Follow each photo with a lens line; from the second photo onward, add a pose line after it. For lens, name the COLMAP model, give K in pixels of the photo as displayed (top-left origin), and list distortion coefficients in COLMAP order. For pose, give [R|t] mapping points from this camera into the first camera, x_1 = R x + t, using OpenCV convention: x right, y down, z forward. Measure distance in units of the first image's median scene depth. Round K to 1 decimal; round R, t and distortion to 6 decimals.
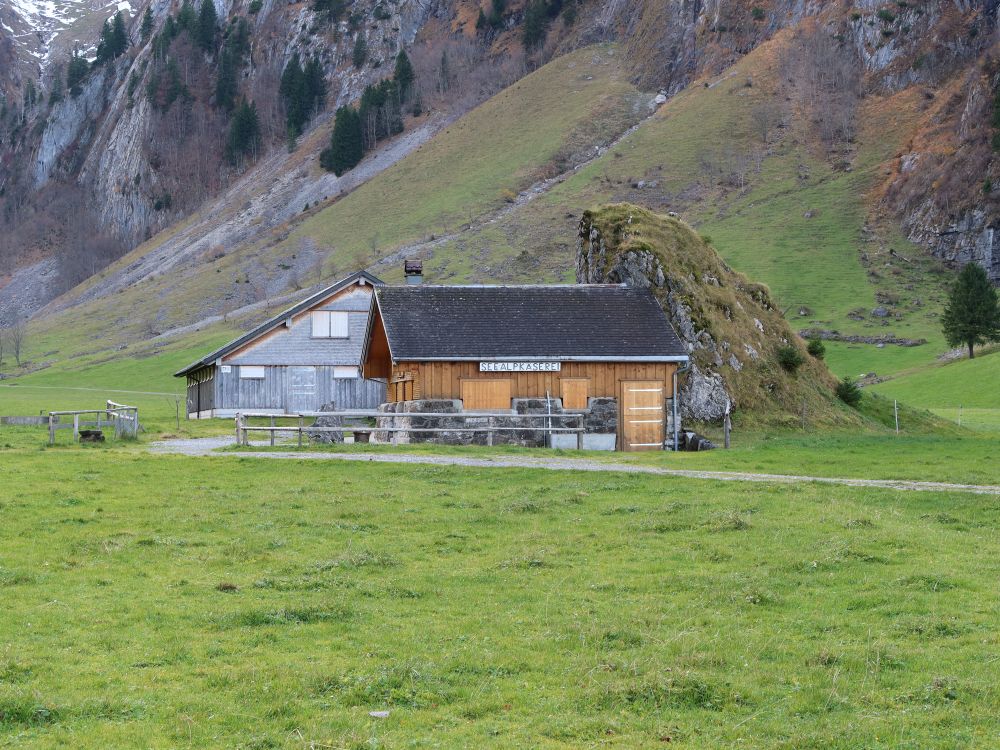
lens RADIAL K [[1016.6, 0, 500.0], [0, 1016.6, 375.0], [0, 0, 1]] dist [0.002080, 0.008942]
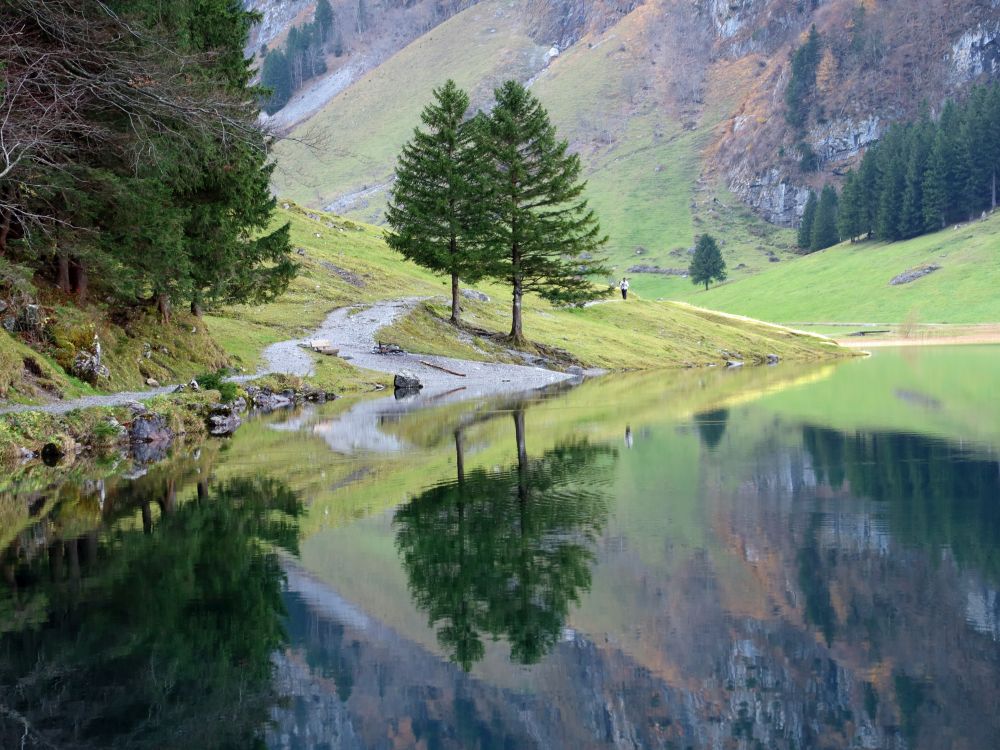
lens RADIAL K [[1791.4, 0, 500.0], [0, 1791.4, 375.0], [0, 0, 1]] dist [0.007231, -0.014475]
pose [[0.998325, -0.023432, 0.052901, -0.022370], [0.019498, 0.997089, 0.073706, -0.063283], [-0.054475, -0.072551, 0.995876, -1.187995]]
